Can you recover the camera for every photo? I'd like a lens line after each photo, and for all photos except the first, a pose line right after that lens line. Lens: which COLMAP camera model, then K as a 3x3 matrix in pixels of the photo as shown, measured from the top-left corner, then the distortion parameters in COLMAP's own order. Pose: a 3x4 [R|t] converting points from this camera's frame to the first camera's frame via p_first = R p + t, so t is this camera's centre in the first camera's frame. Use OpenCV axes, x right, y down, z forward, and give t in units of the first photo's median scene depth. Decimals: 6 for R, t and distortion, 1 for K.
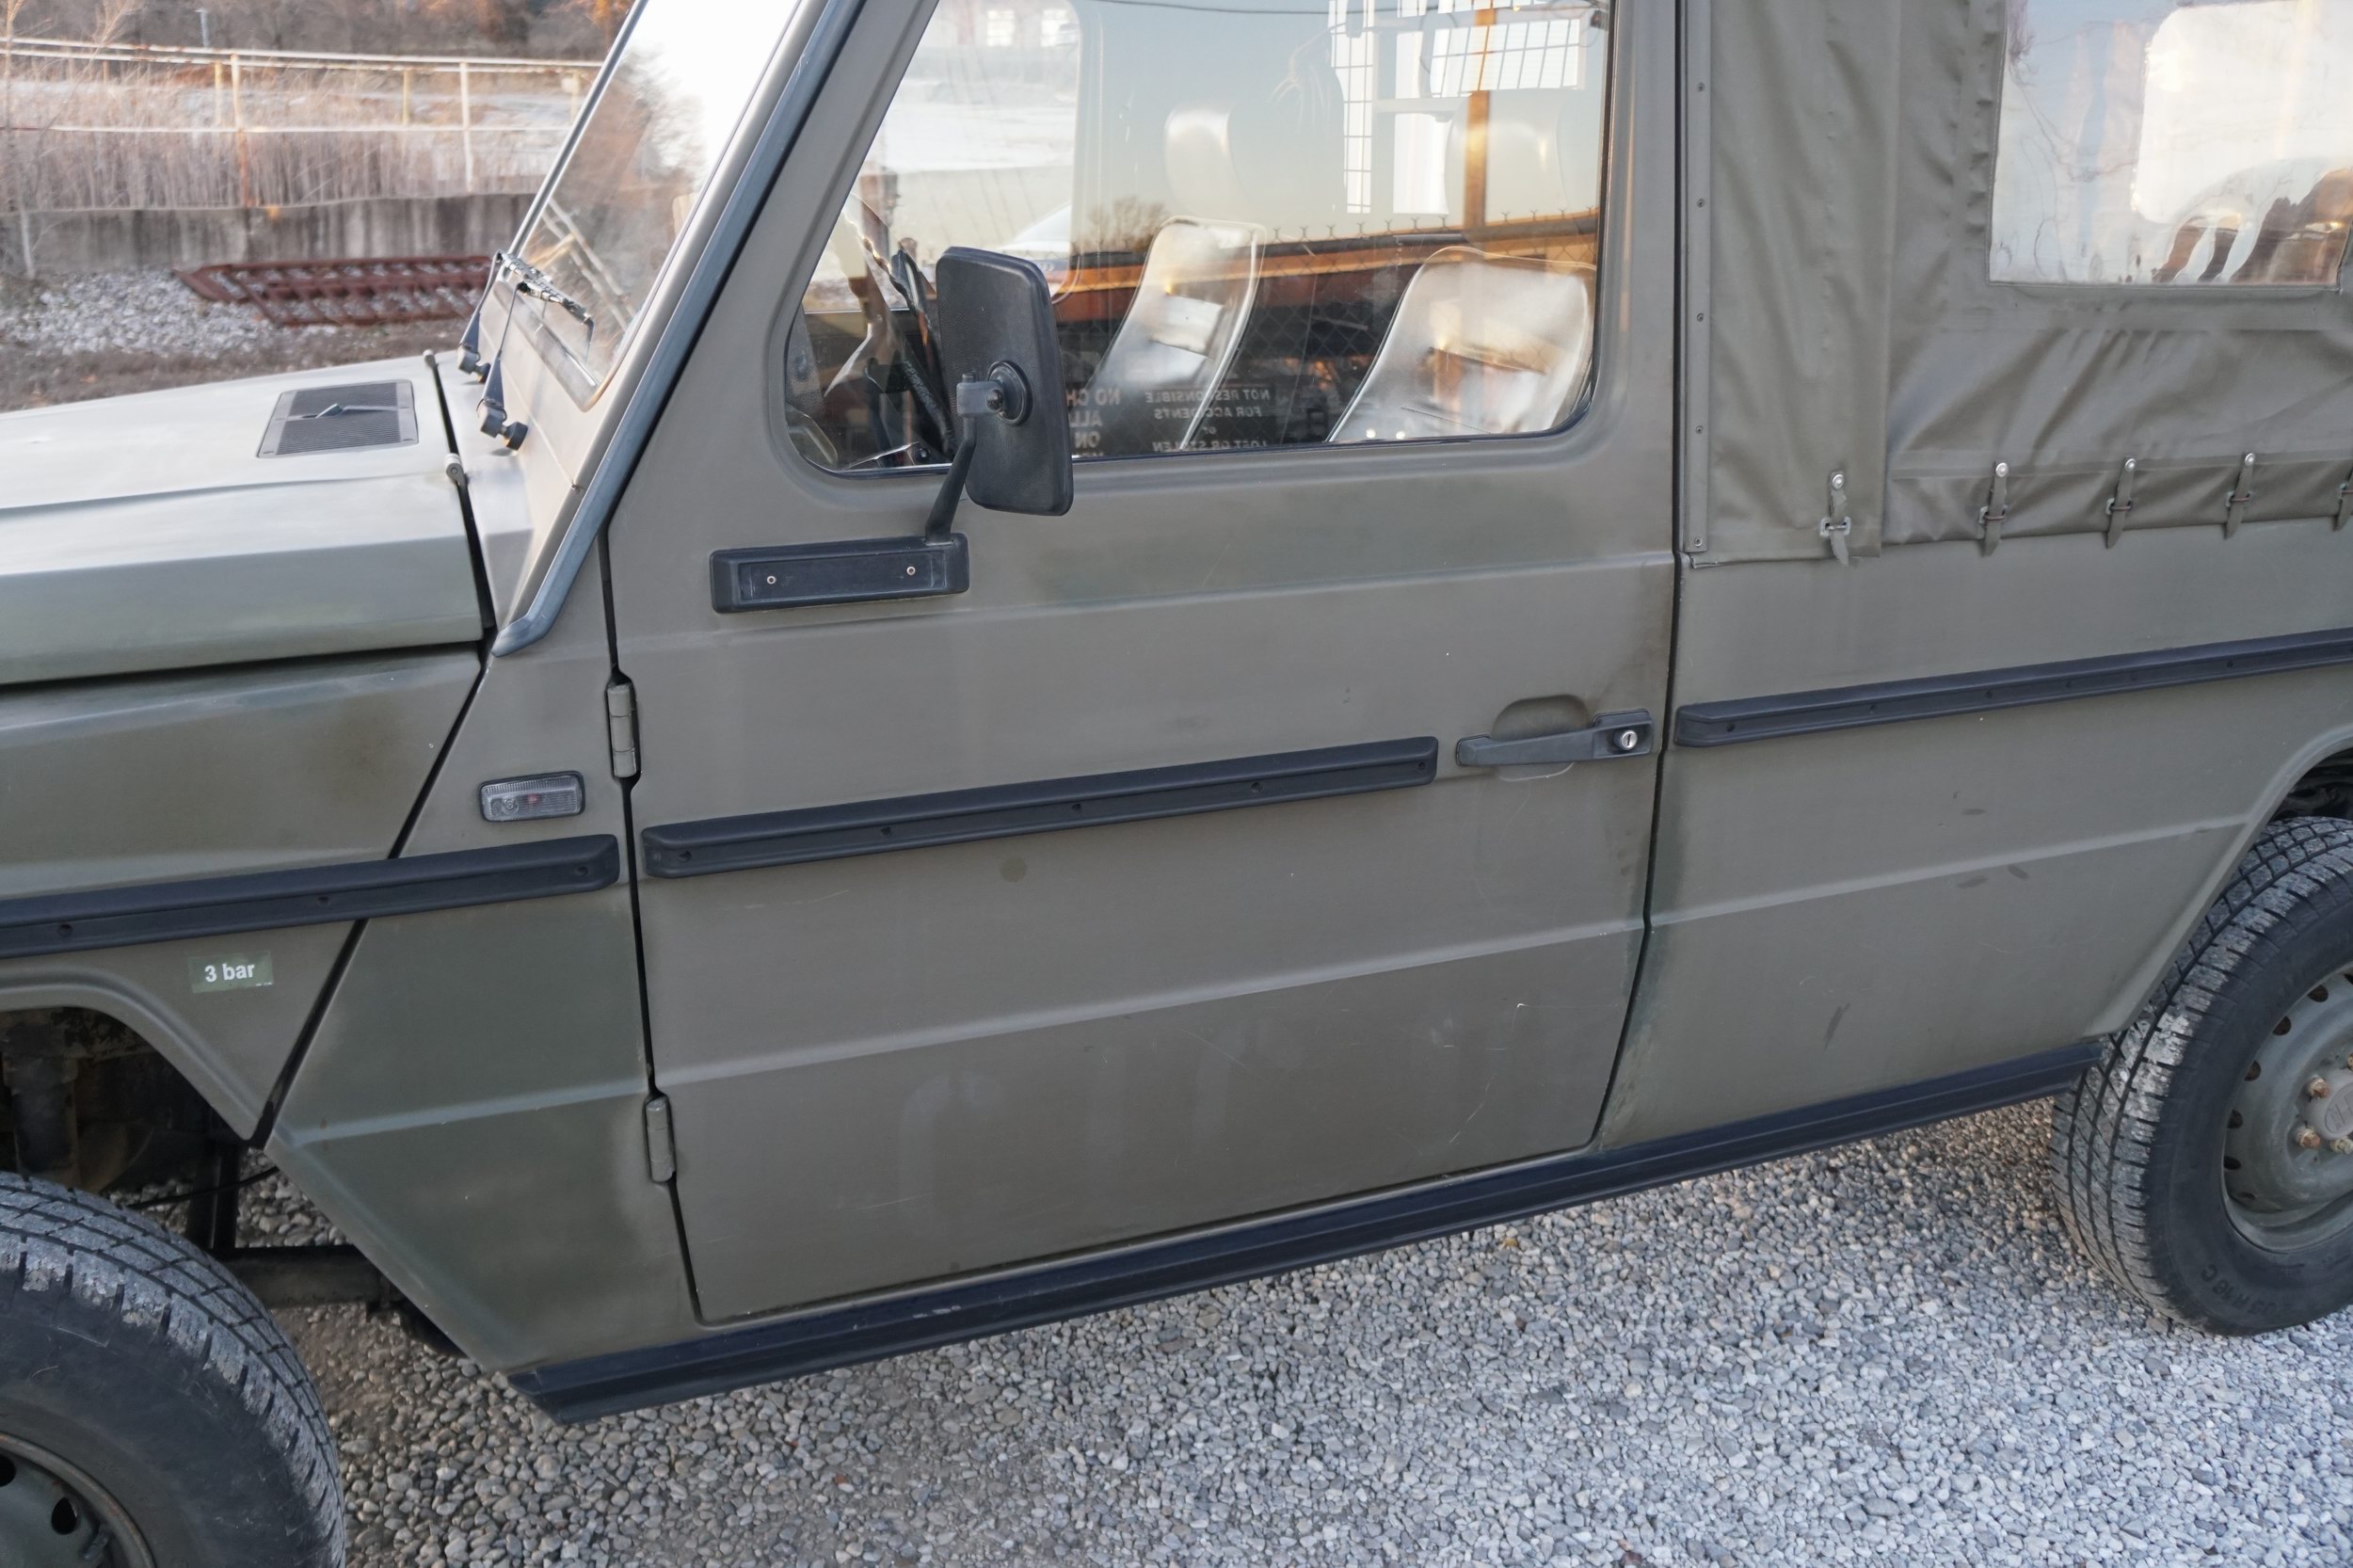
lens RADIAL K [[1973.5, 0, 1167.8], [0, 1973.5, 773.3], [0, 0, 1]] dist [-0.163708, 0.159464]
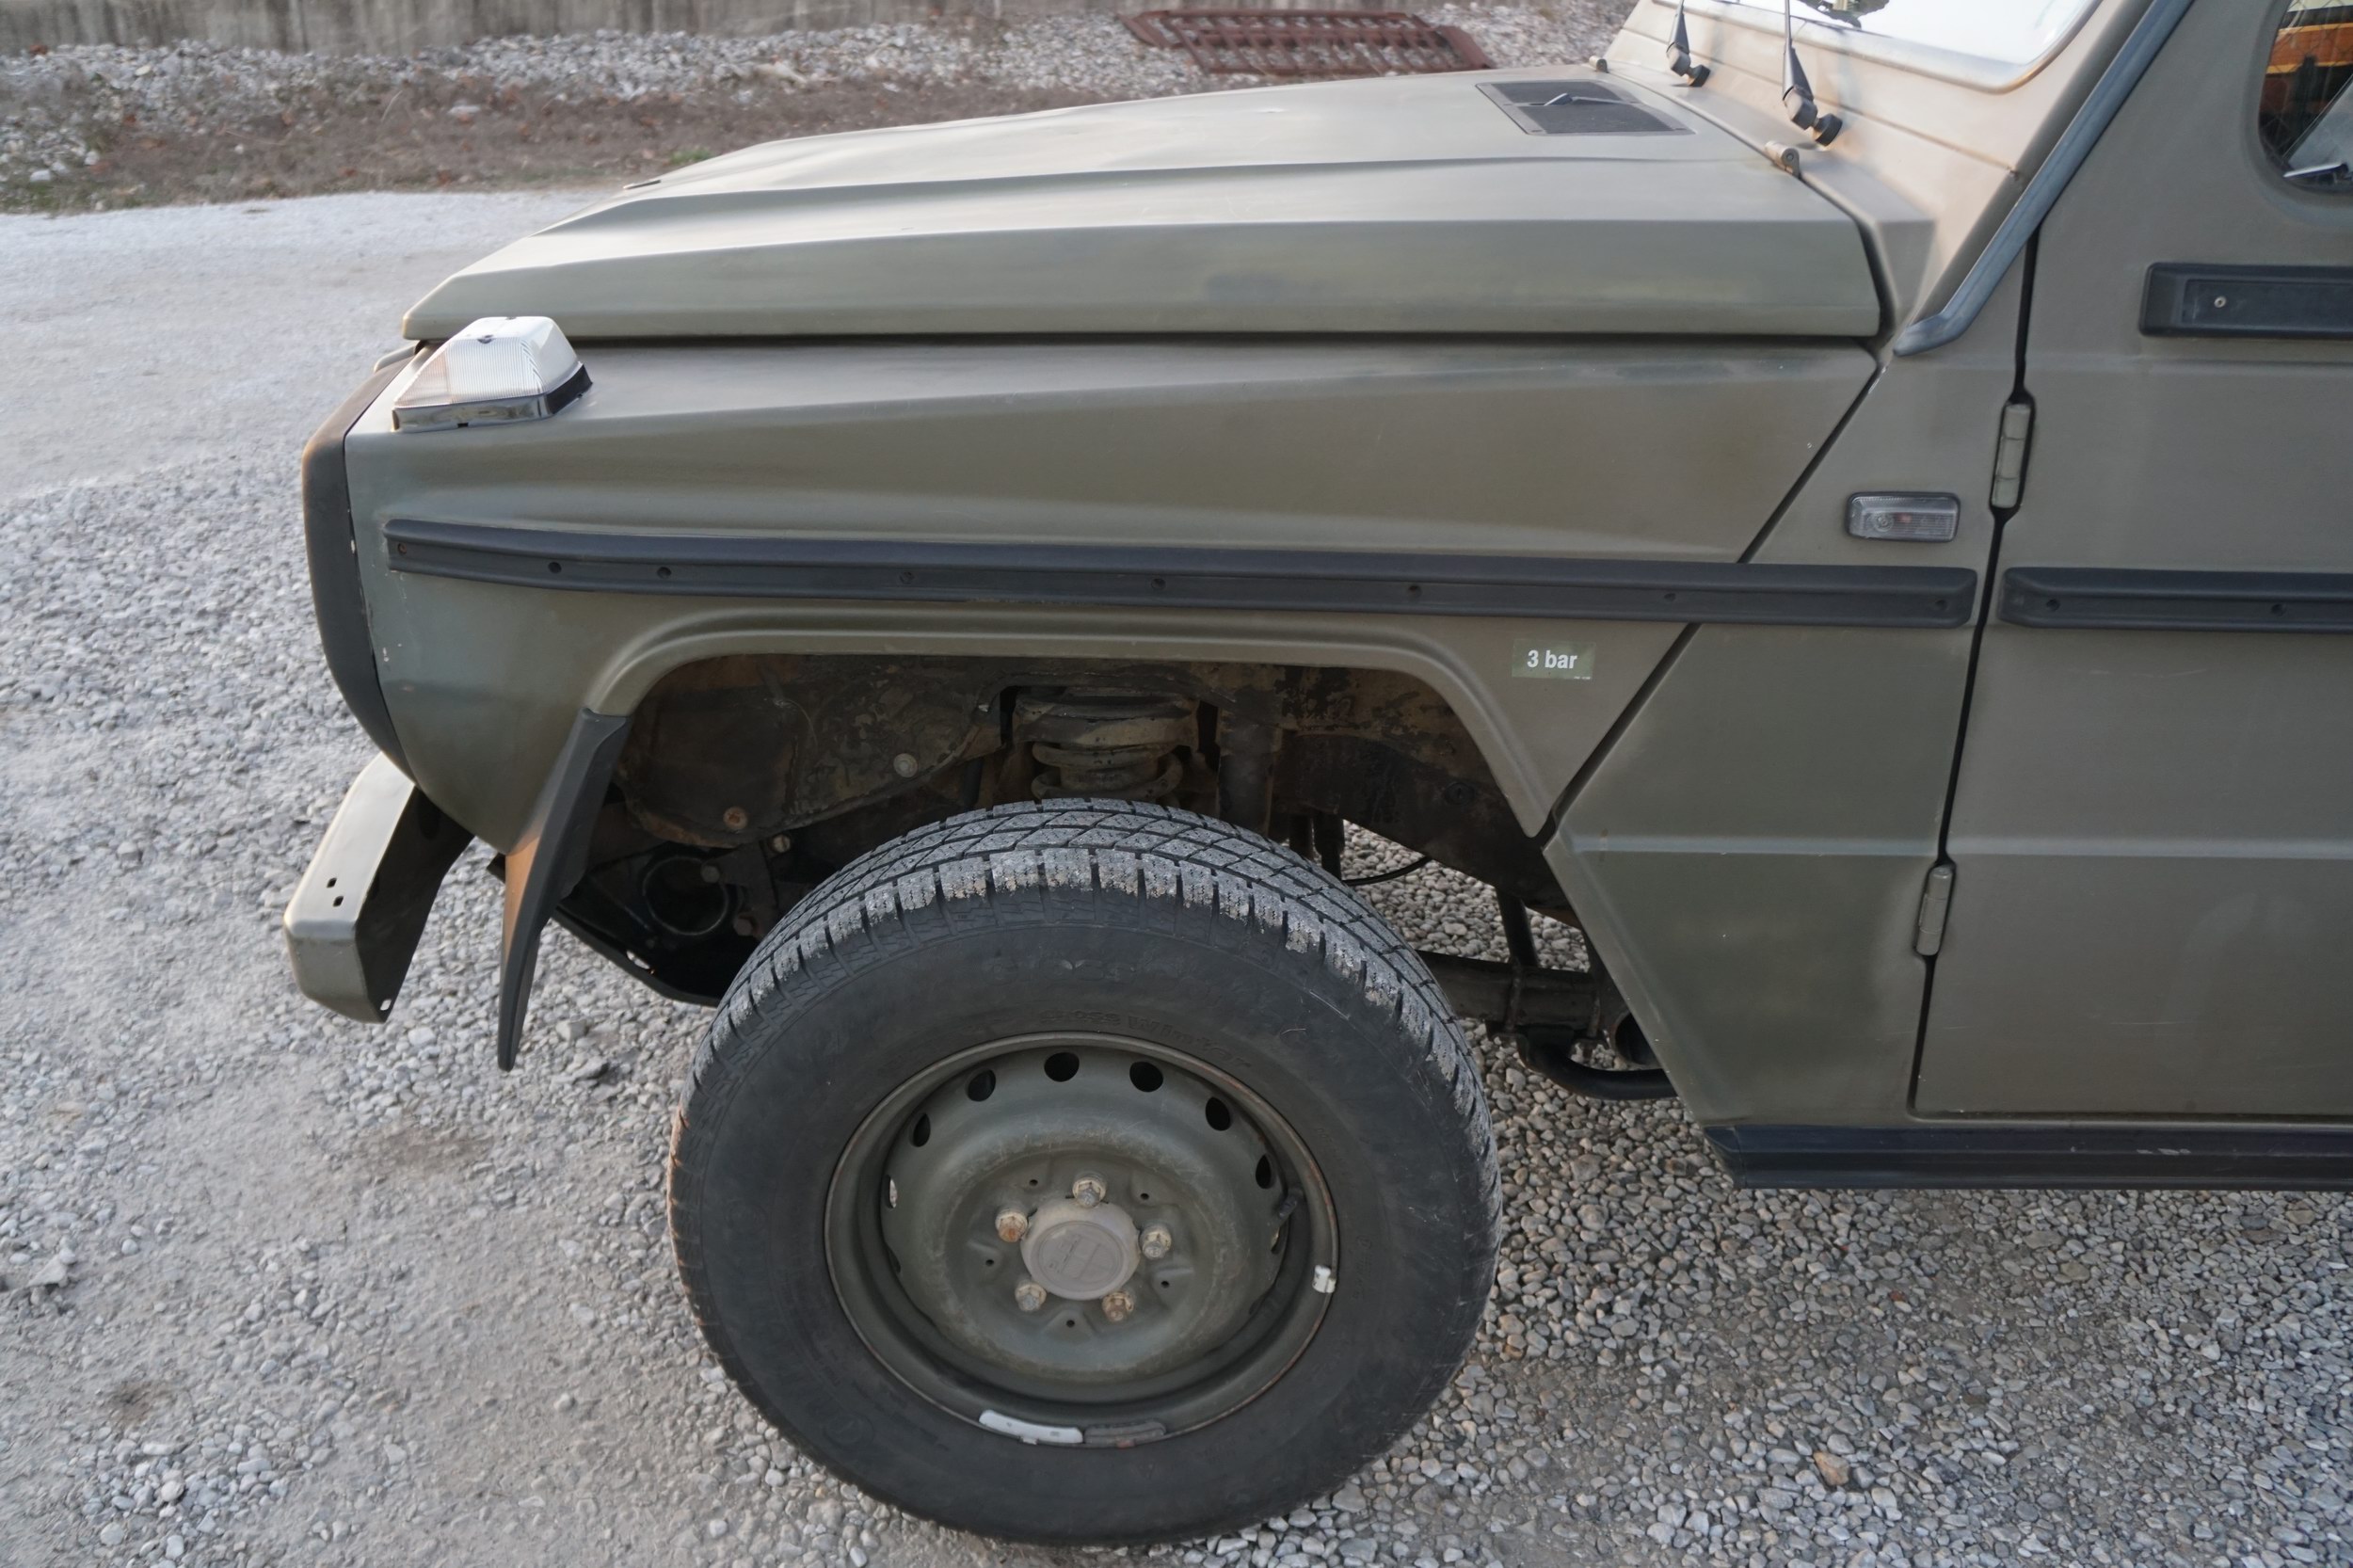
lens RADIAL K [[1969.7, 0, 1169.8], [0, 1969.7, 776.6], [0, 0, 1]] dist [-0.167387, 0.168812]
pose [[0.912757, 0.162155, -0.374940, -0.178162], [-0.120738, 0.983922, 0.131604, 0.034339], [0.390252, -0.074852, 0.917660, 0.020960]]
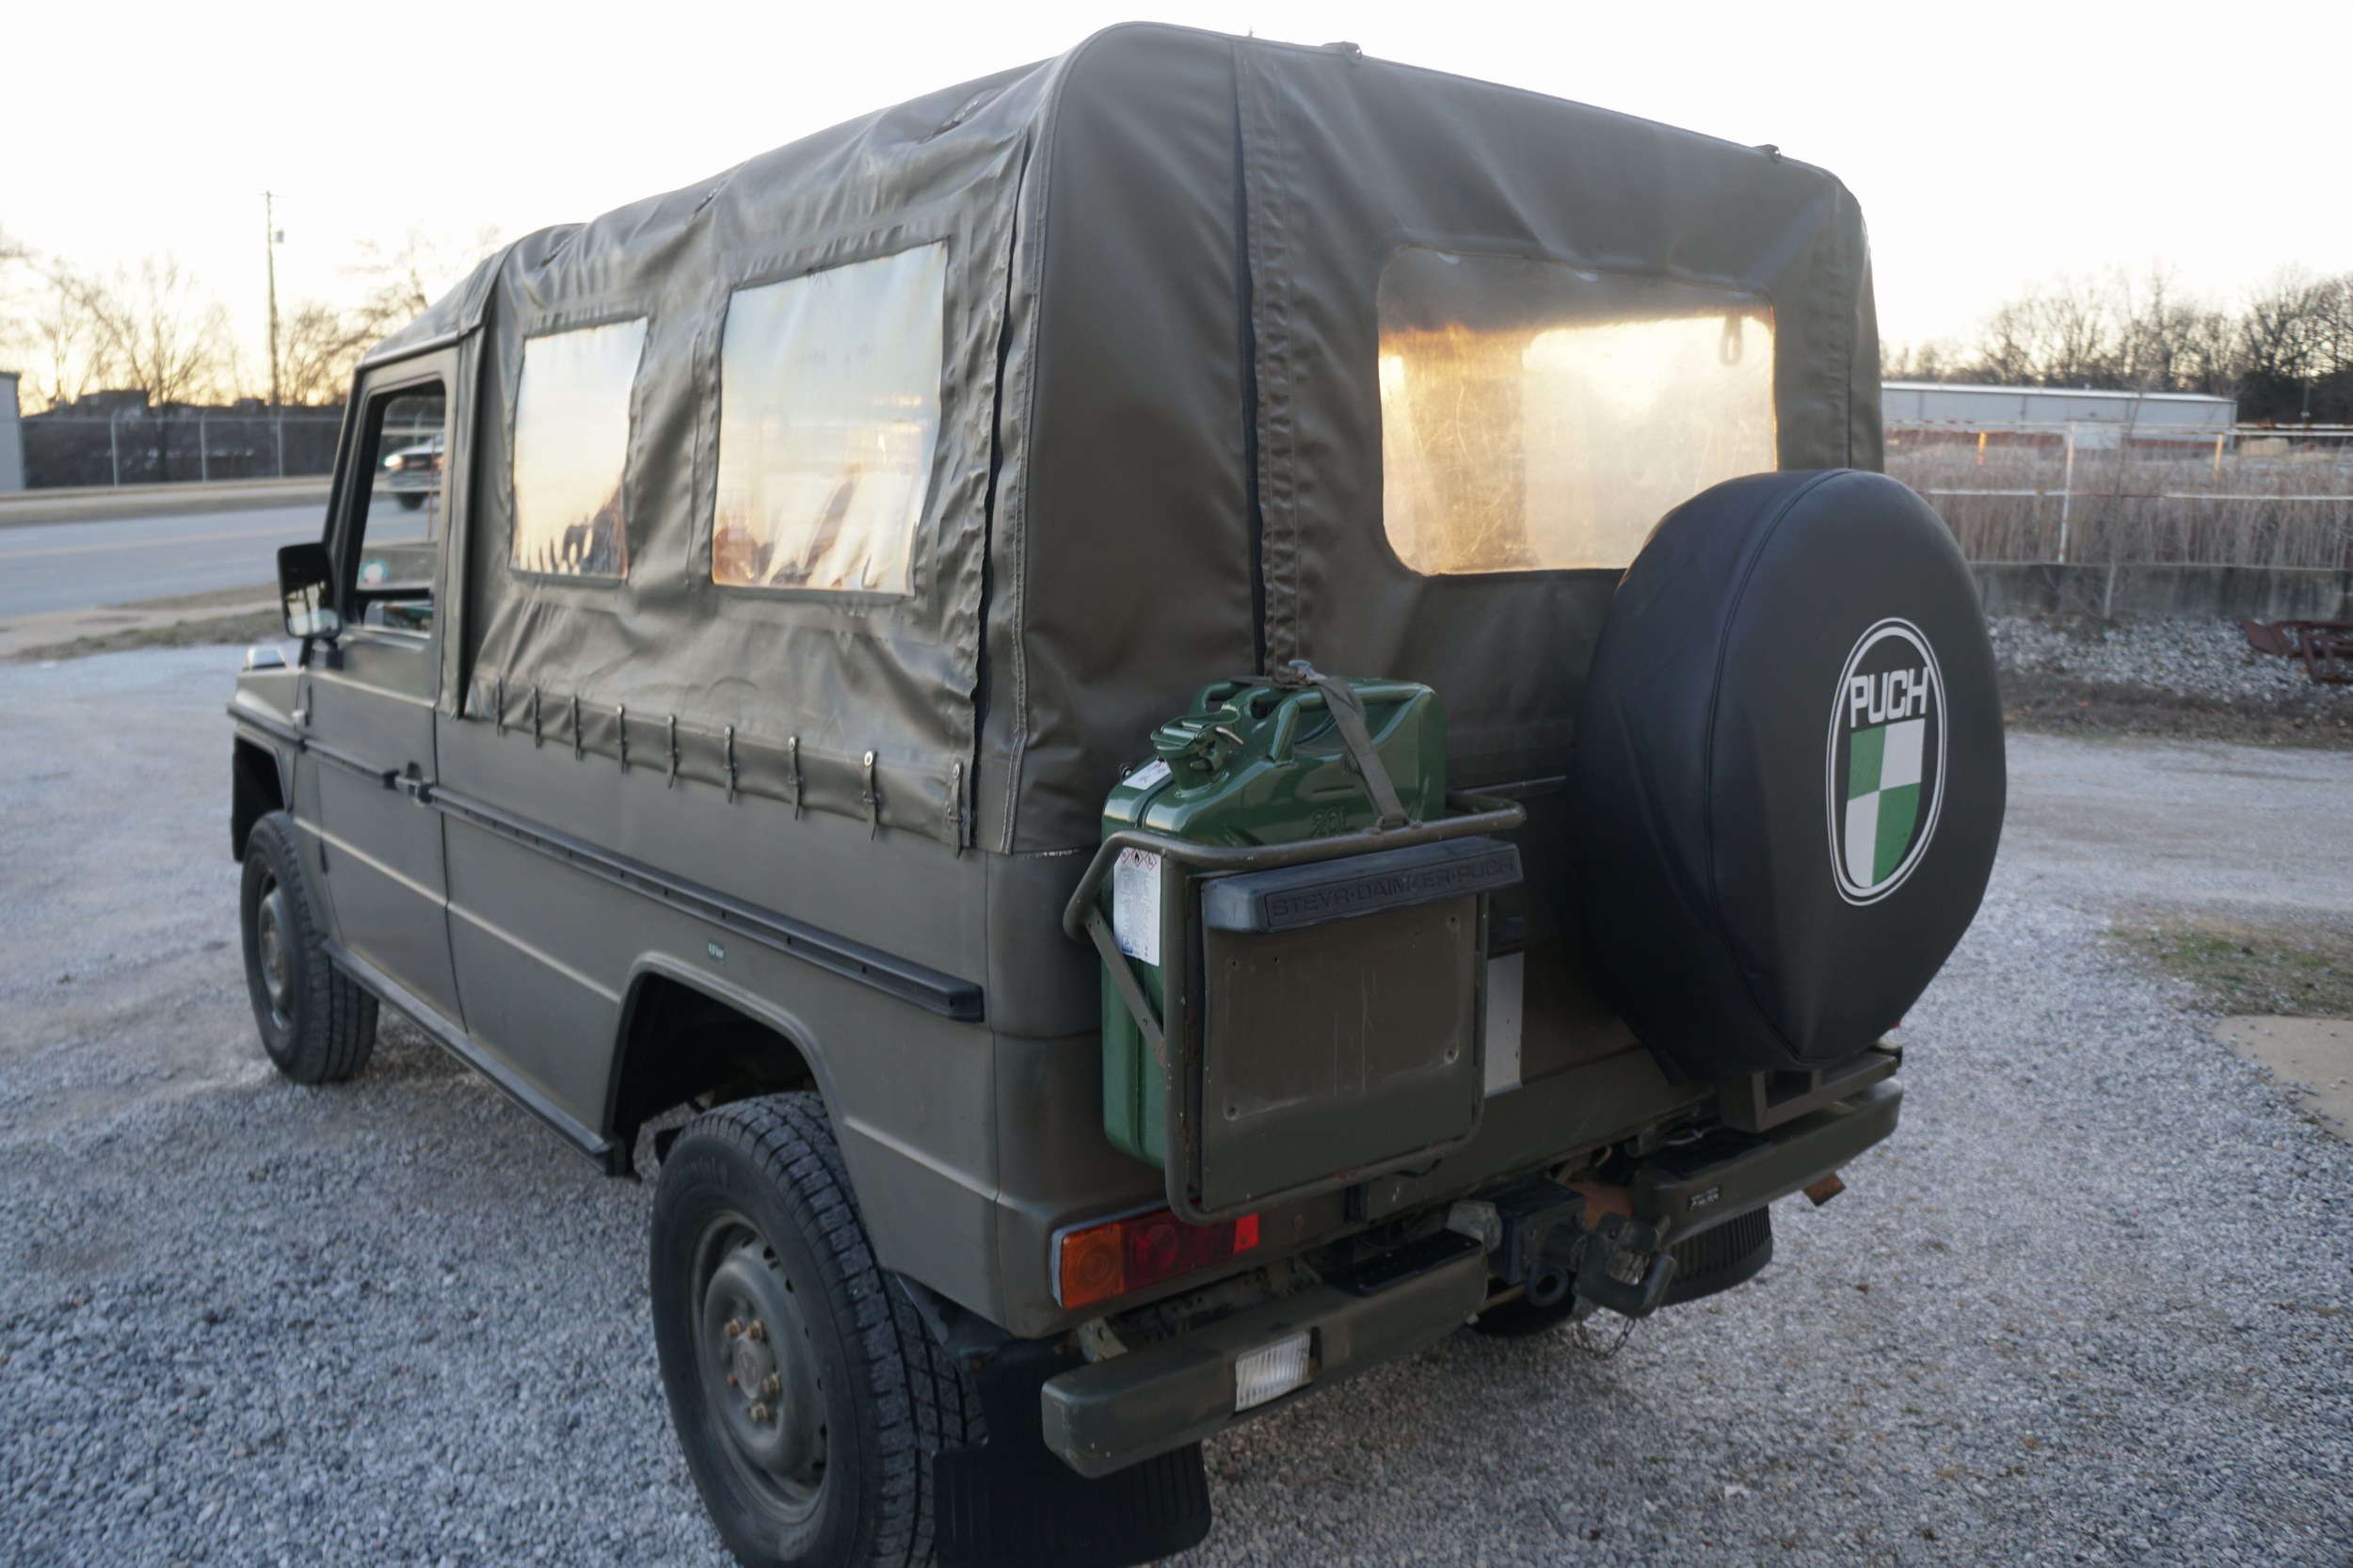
lens RADIAL K [[1877.7, 0, 1176.5], [0, 1877.7, 784.0], [0, 0, 1]] dist [-0.190631, 0.141843]
pose [[0.286202, 0.130986, -0.949174, 1.683000], [-0.290934, 0.955723, 0.044166, -0.252841], [0.912933, 0.263506, 0.311638, 0.863946]]
